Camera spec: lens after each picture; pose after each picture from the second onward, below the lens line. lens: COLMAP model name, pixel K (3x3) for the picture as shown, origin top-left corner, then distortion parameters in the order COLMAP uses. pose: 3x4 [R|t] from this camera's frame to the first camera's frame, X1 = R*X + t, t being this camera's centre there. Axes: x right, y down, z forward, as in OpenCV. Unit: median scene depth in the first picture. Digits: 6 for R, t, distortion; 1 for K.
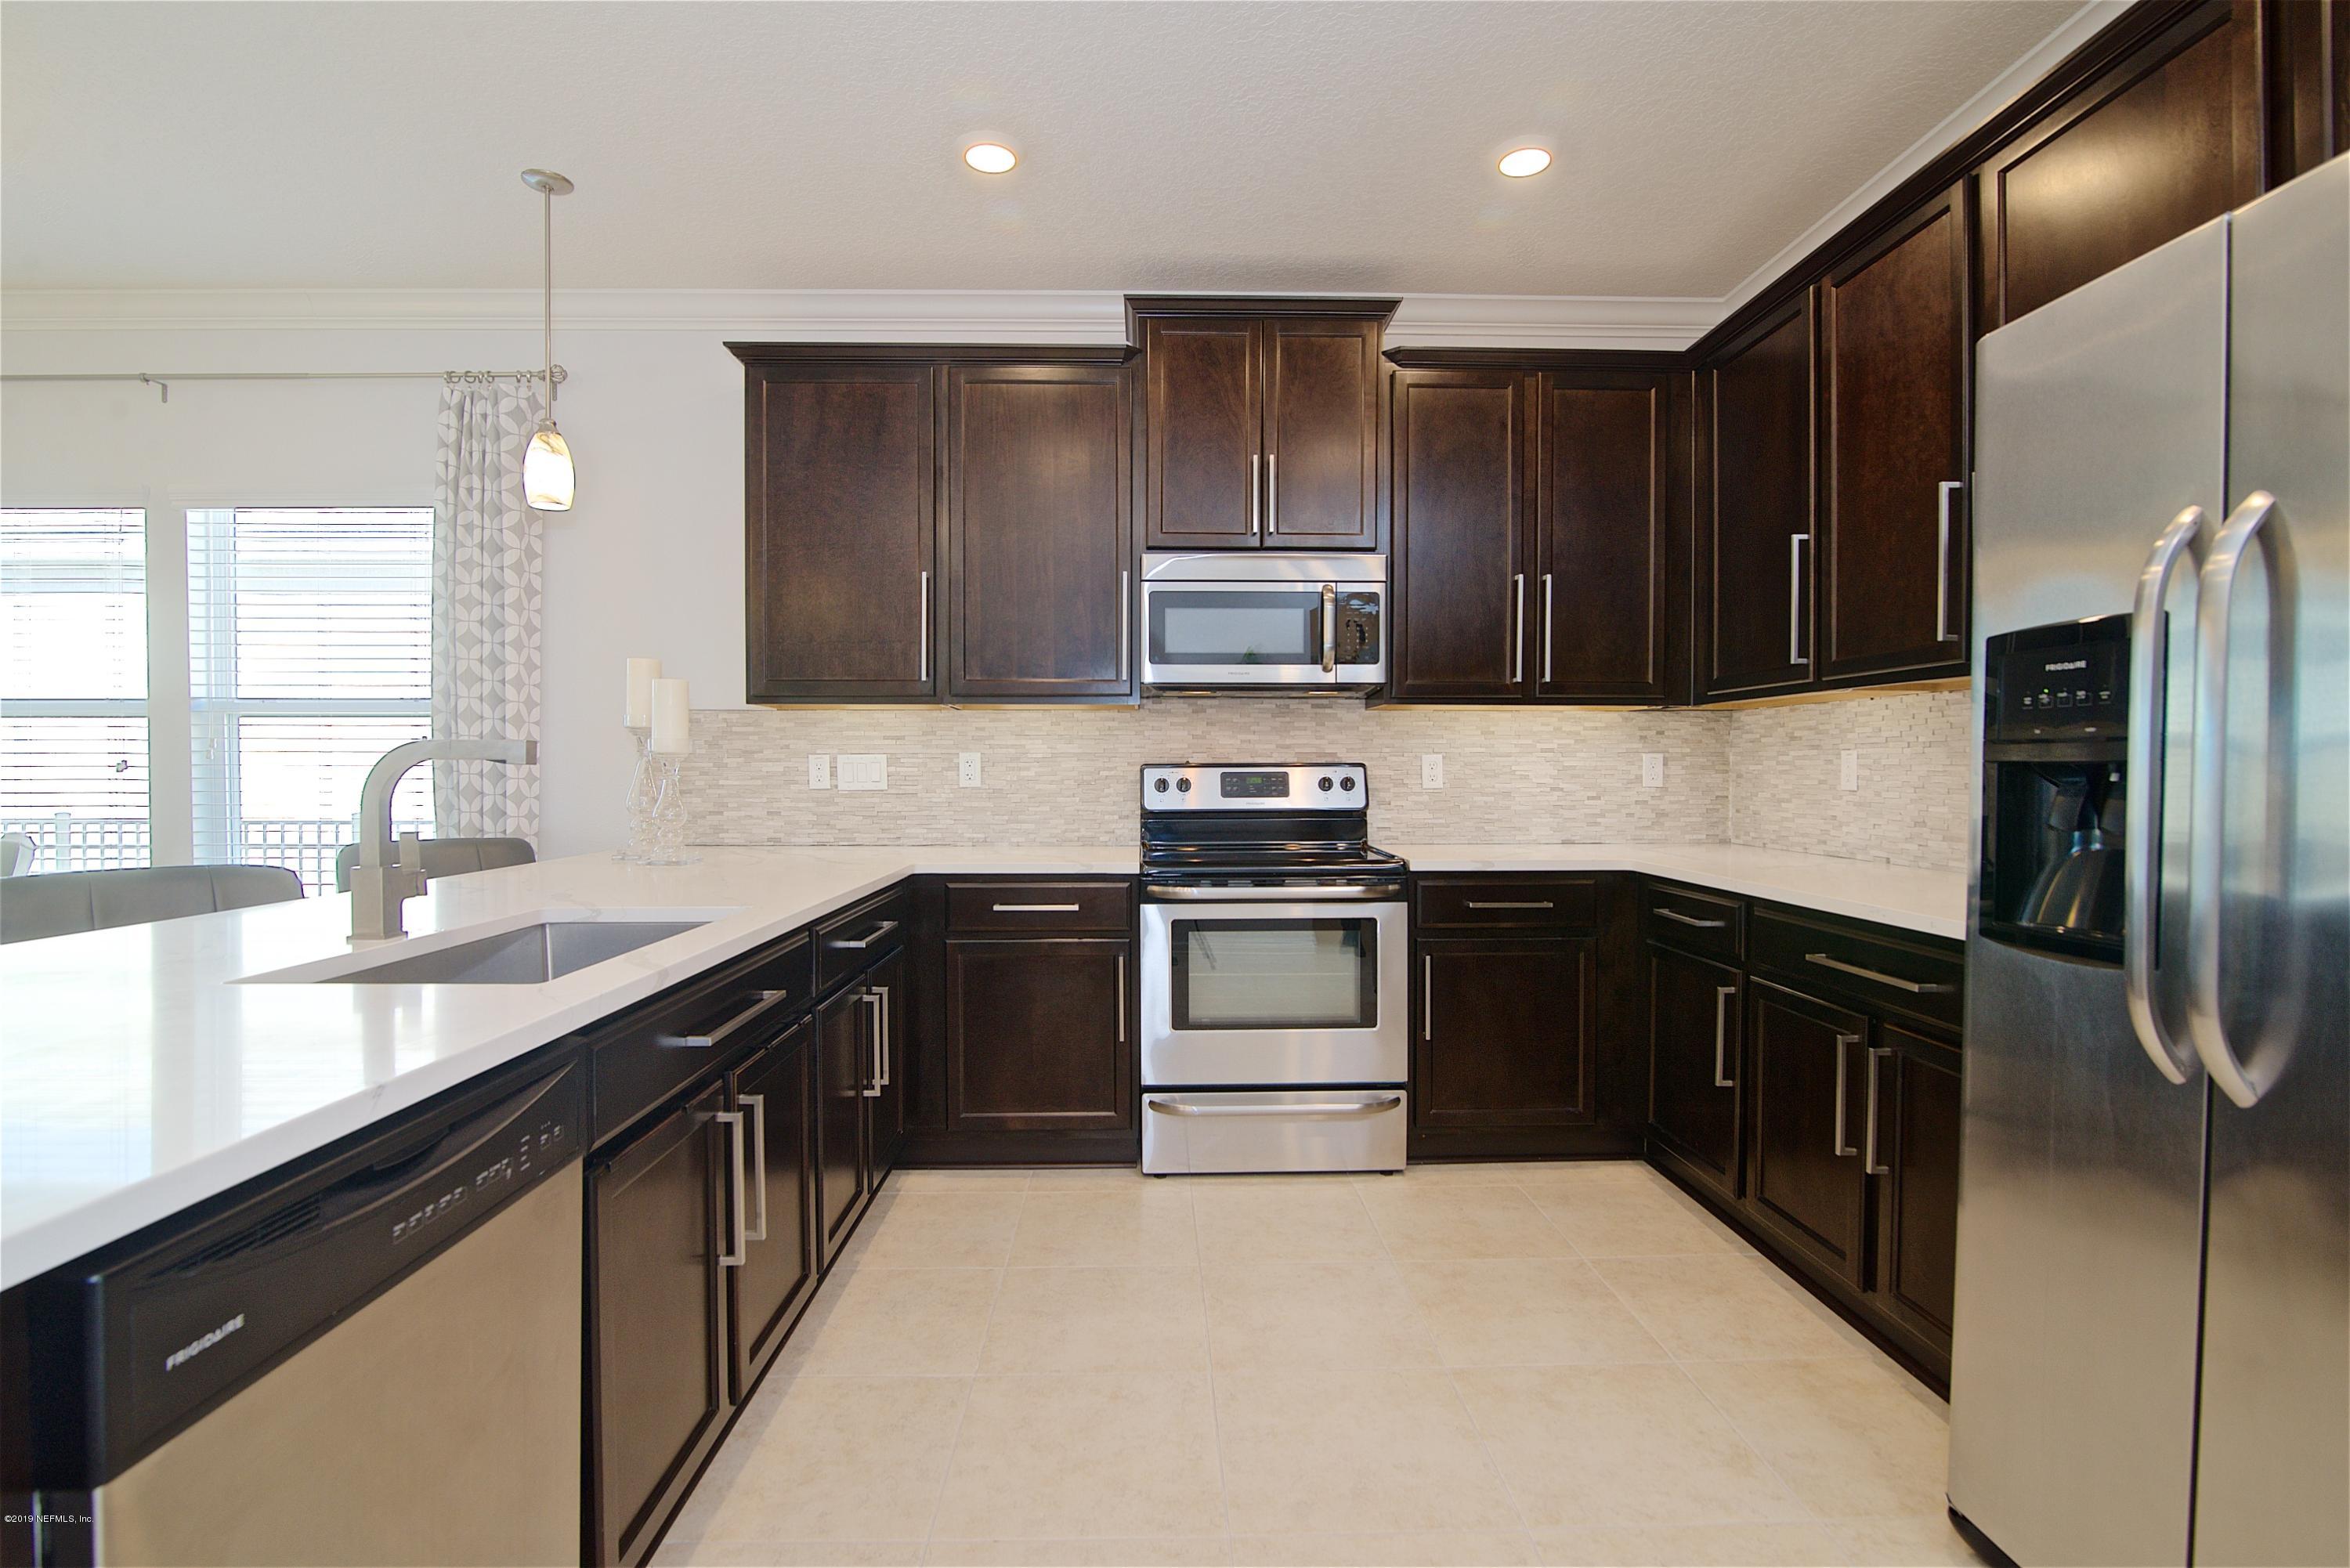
lens RADIAL K [[1114.7, 0, 1155.4], [0, 1114.7, 787.6], [0, 0, 1]] dist [-0.021392, 0.002260]
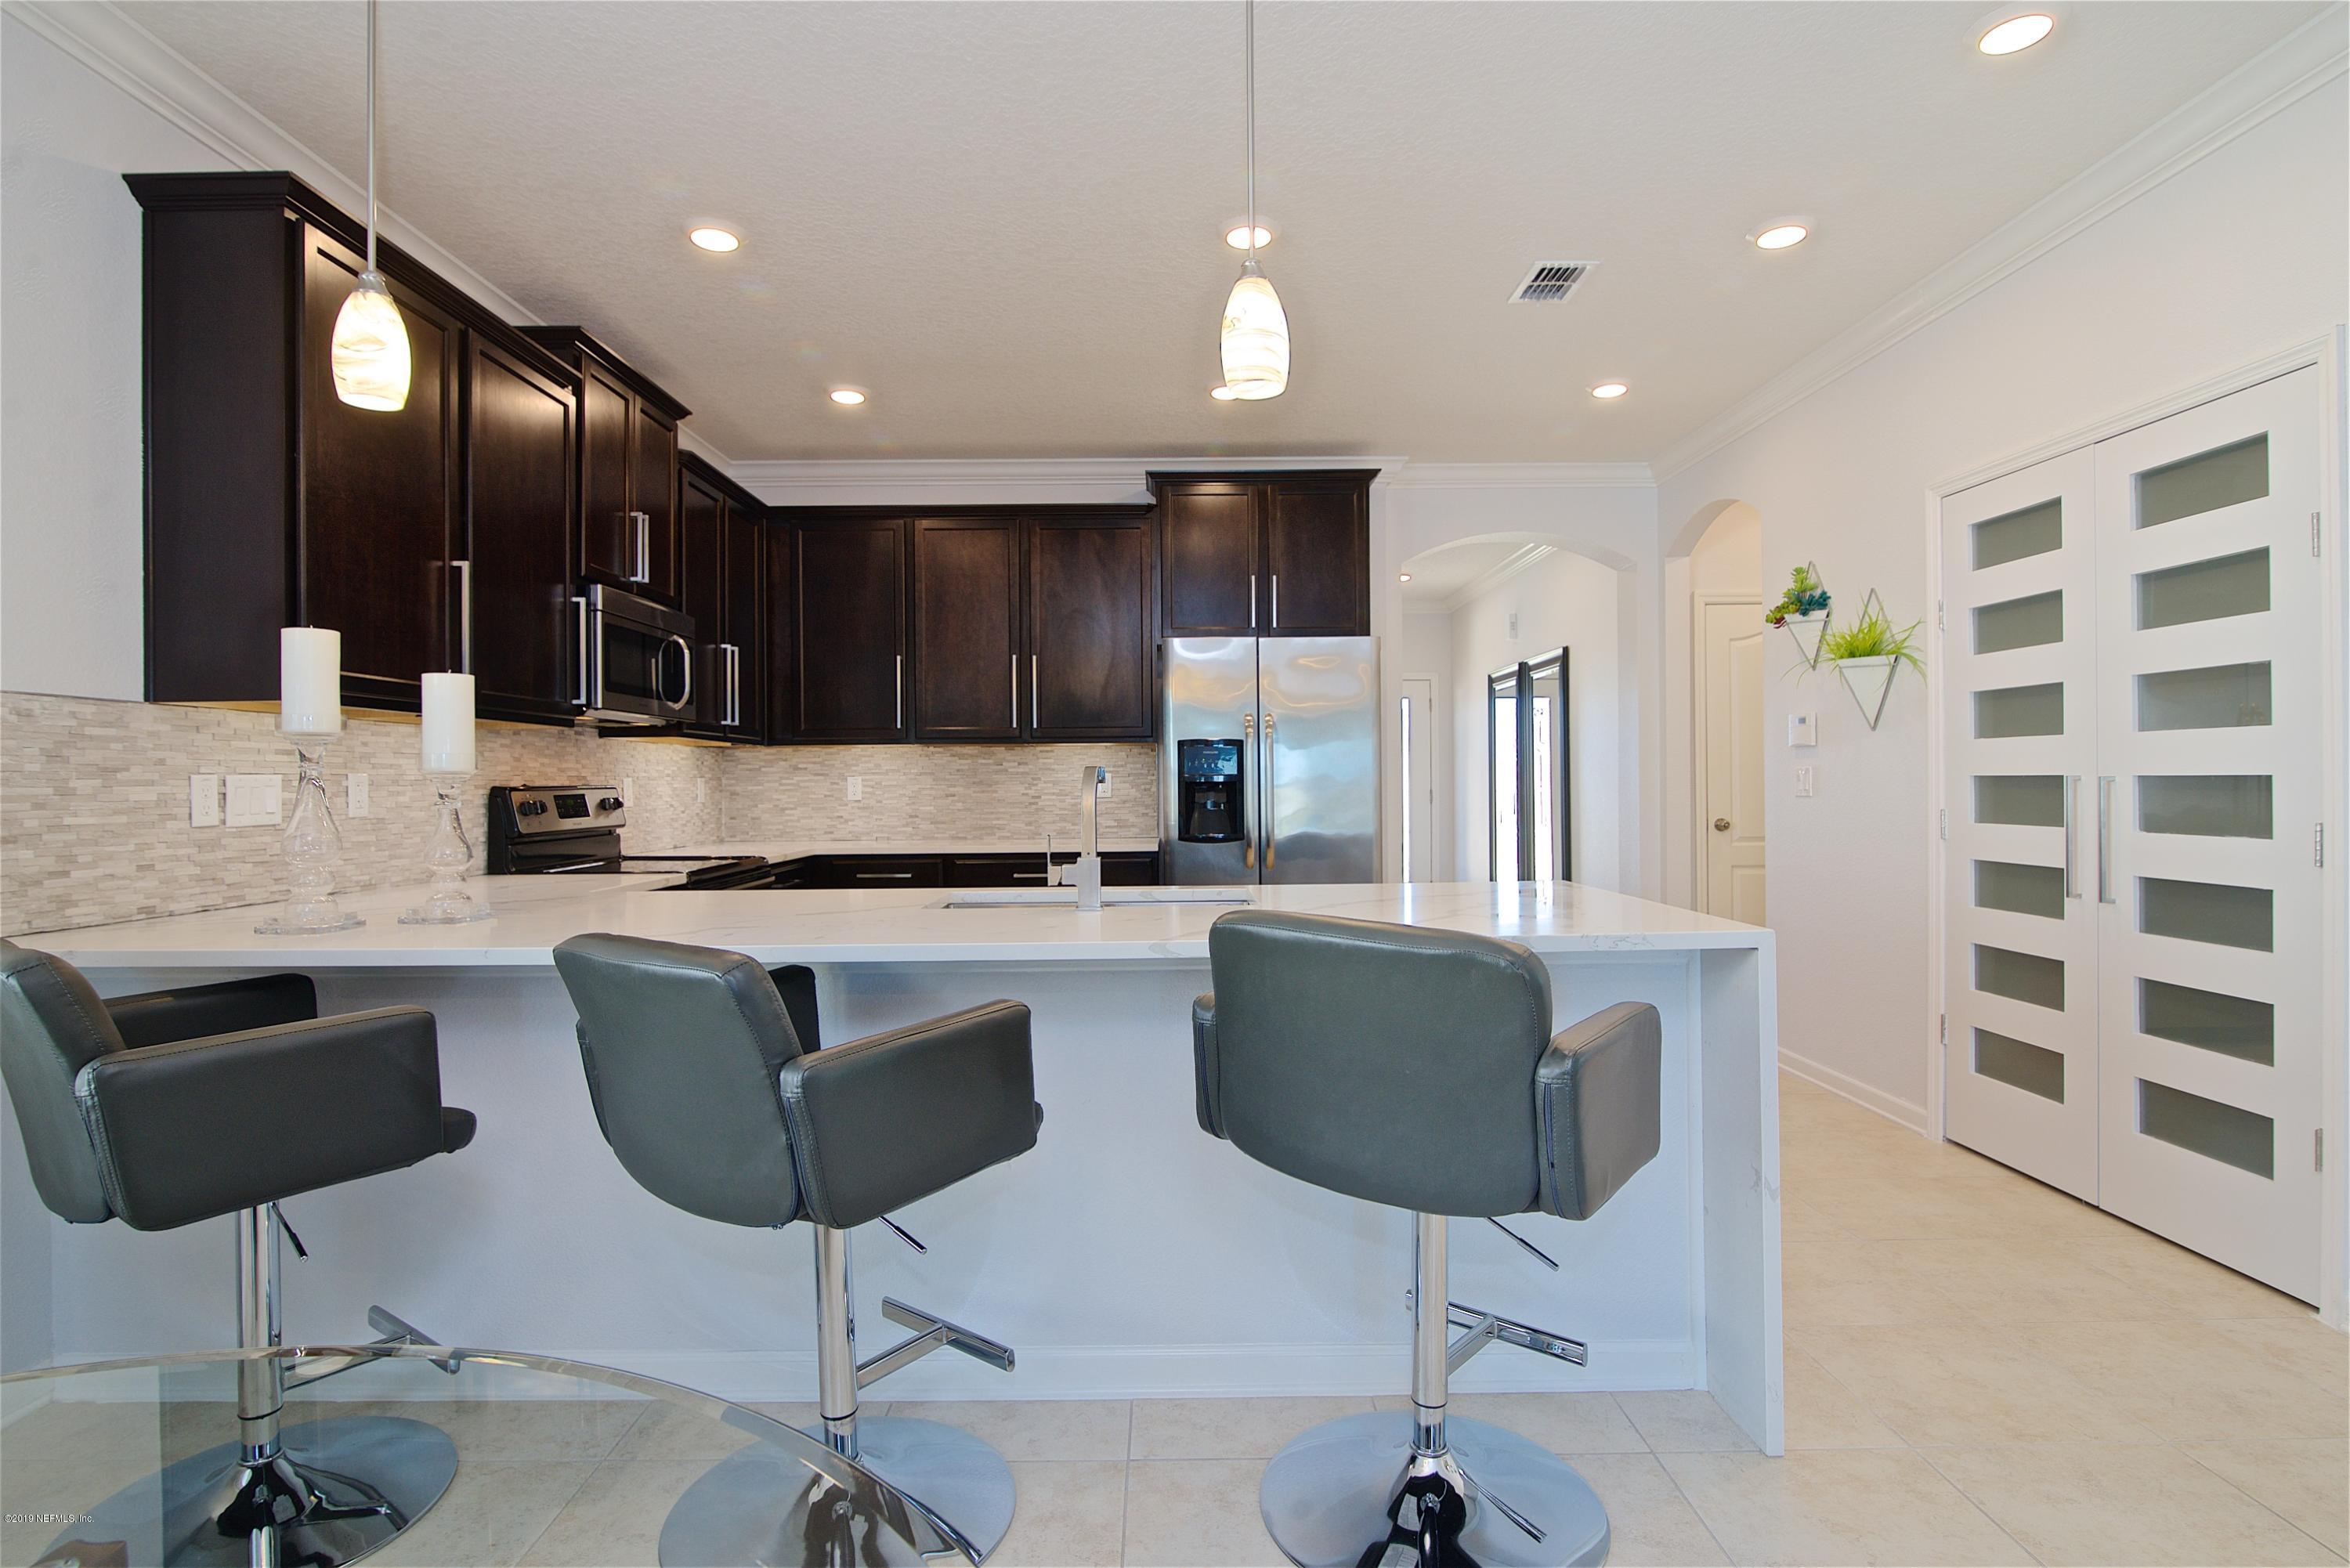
lens RADIAL K [[1183.8, 0, 1176.2], [0, 1183.8, 786.0], [0, 0, 1]] dist [-0.020346, 0.003349]
pose [[0.004712, -0.002716, 0.999985, -0.999853], [0.025919, 0.999661, 0.002593, -0.009543], [-0.999653, 0.025906, 0.004781, 0.414671]]
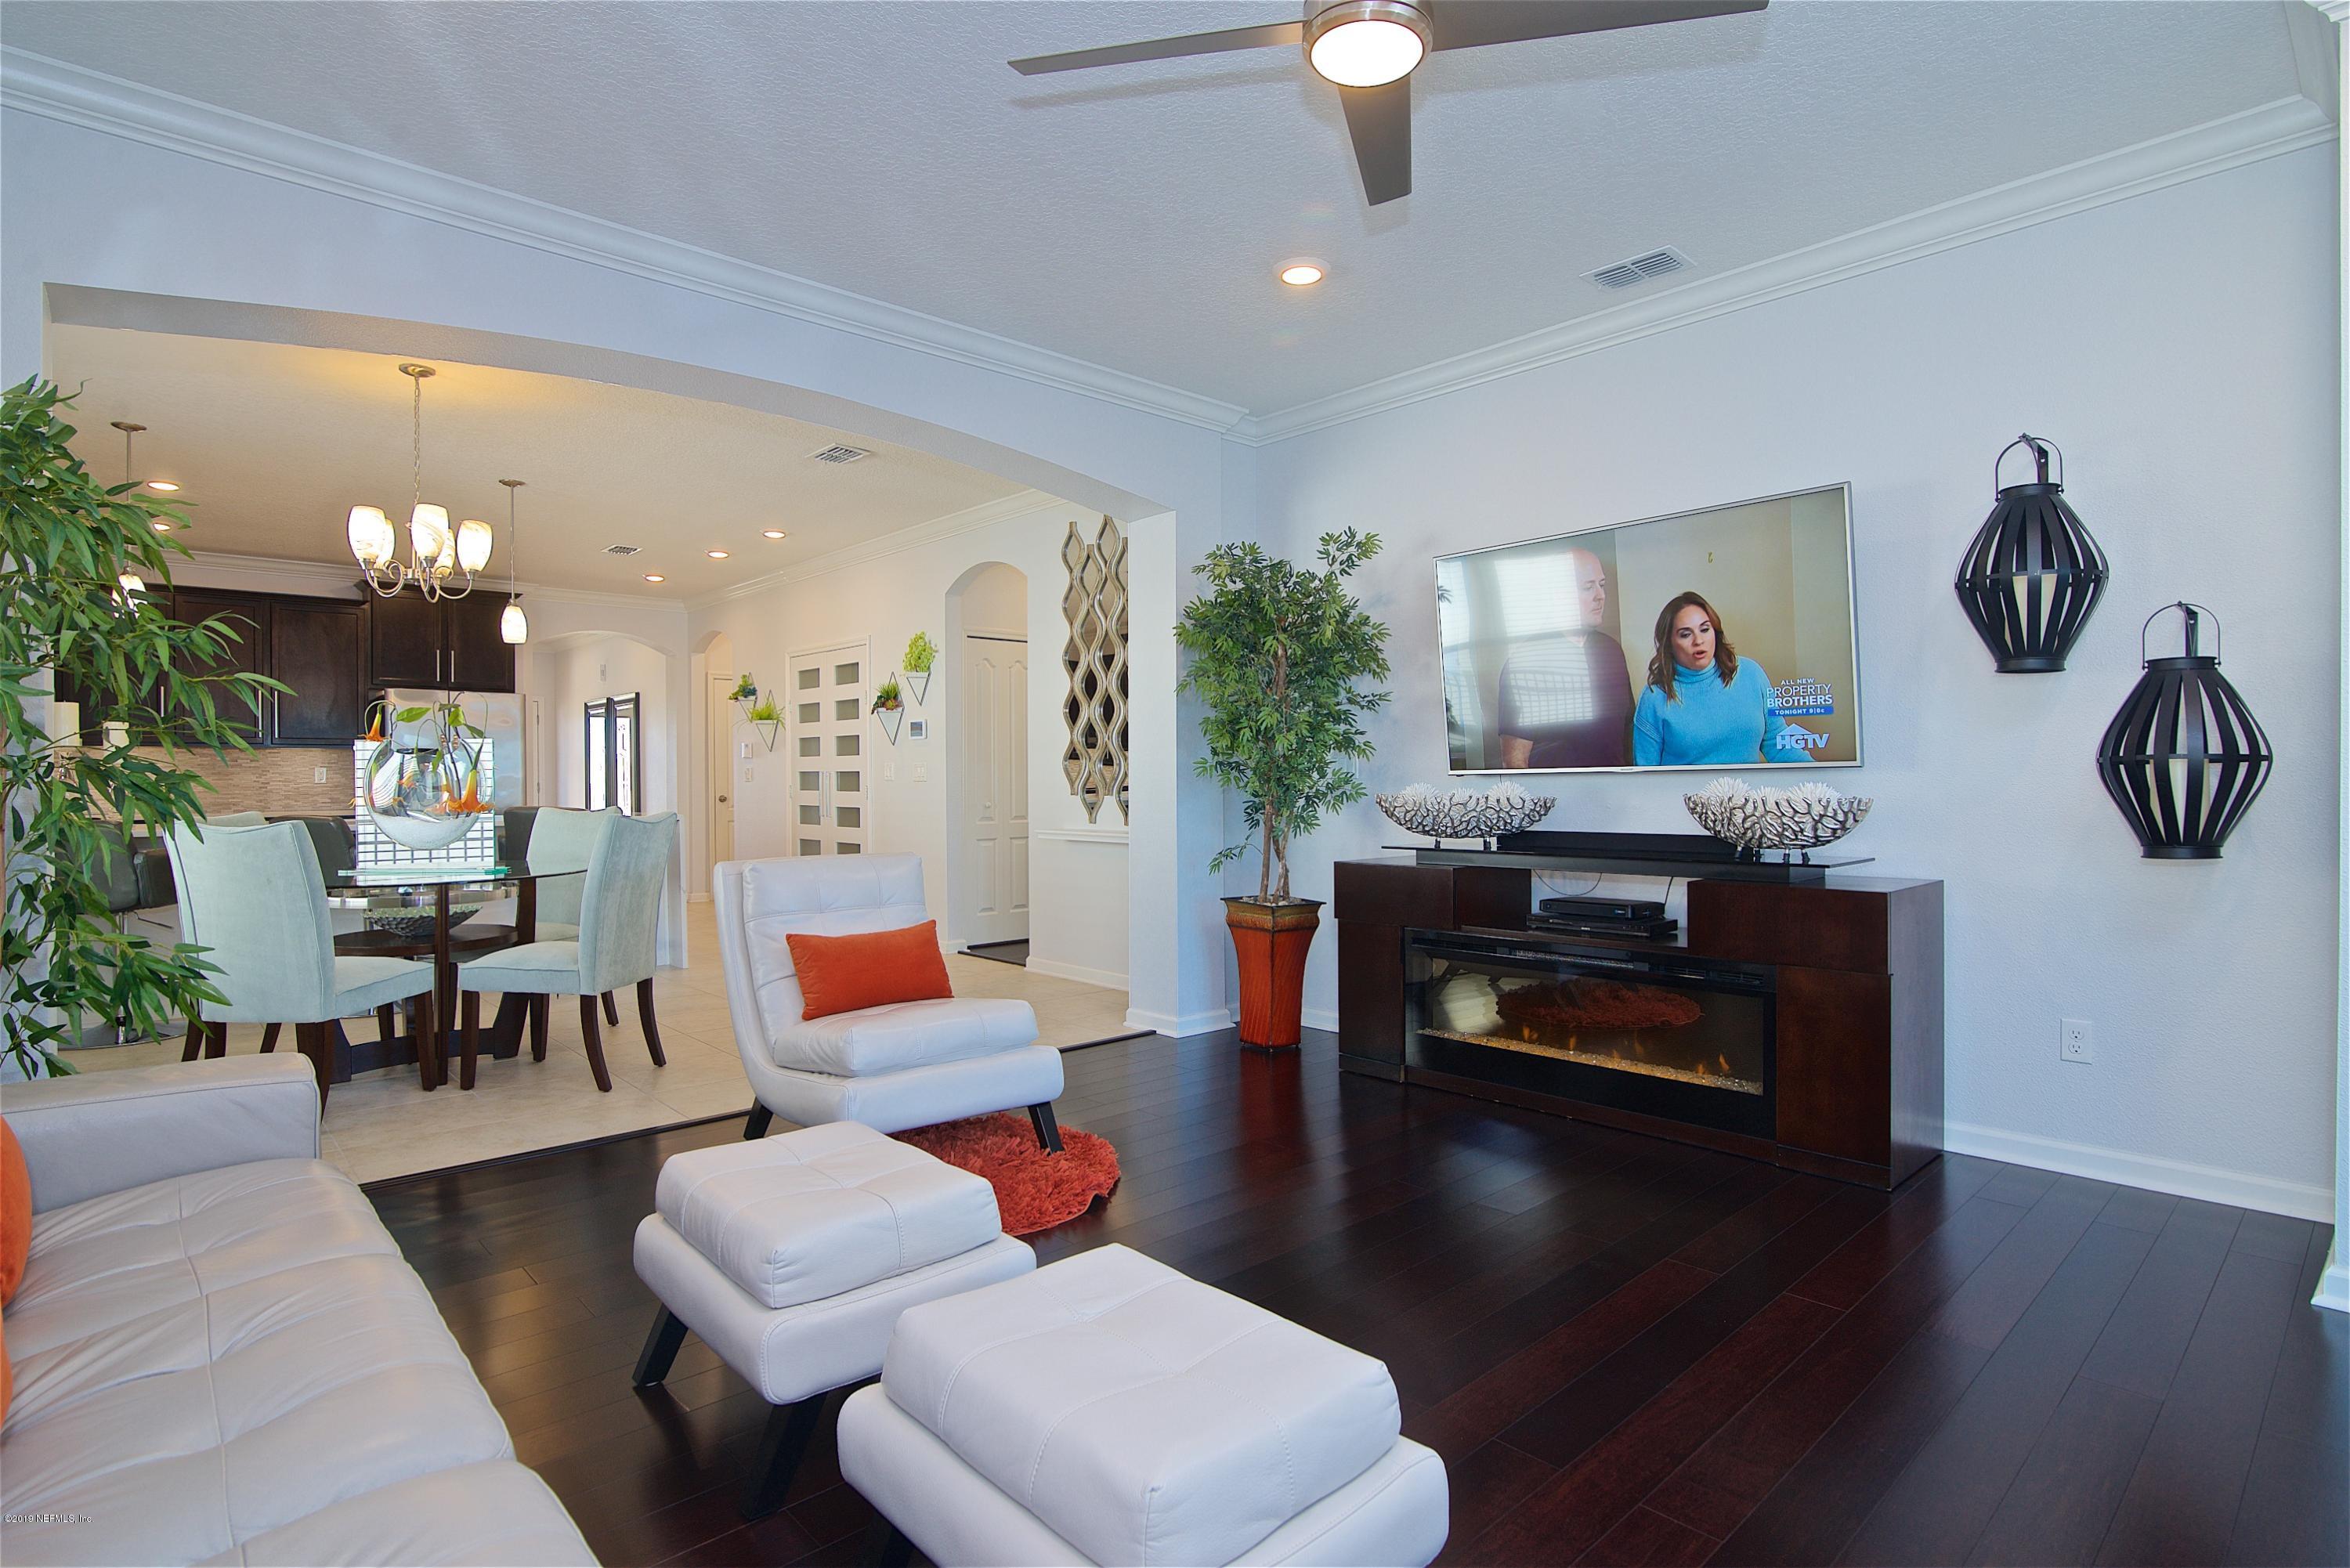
lens RADIAL K [[1183.8, 0, 1160.0], [0, 1183.8, 779.1], [0, 0, 1]] dist [-0.020346, 0.003349]
pose [[-0.655746, 0.001910, 0.754979, -2.305362], [0.020036, 0.999689, 0.014874, -0.004428], [-0.754716, 0.024880, -0.655580, 0.782769]]
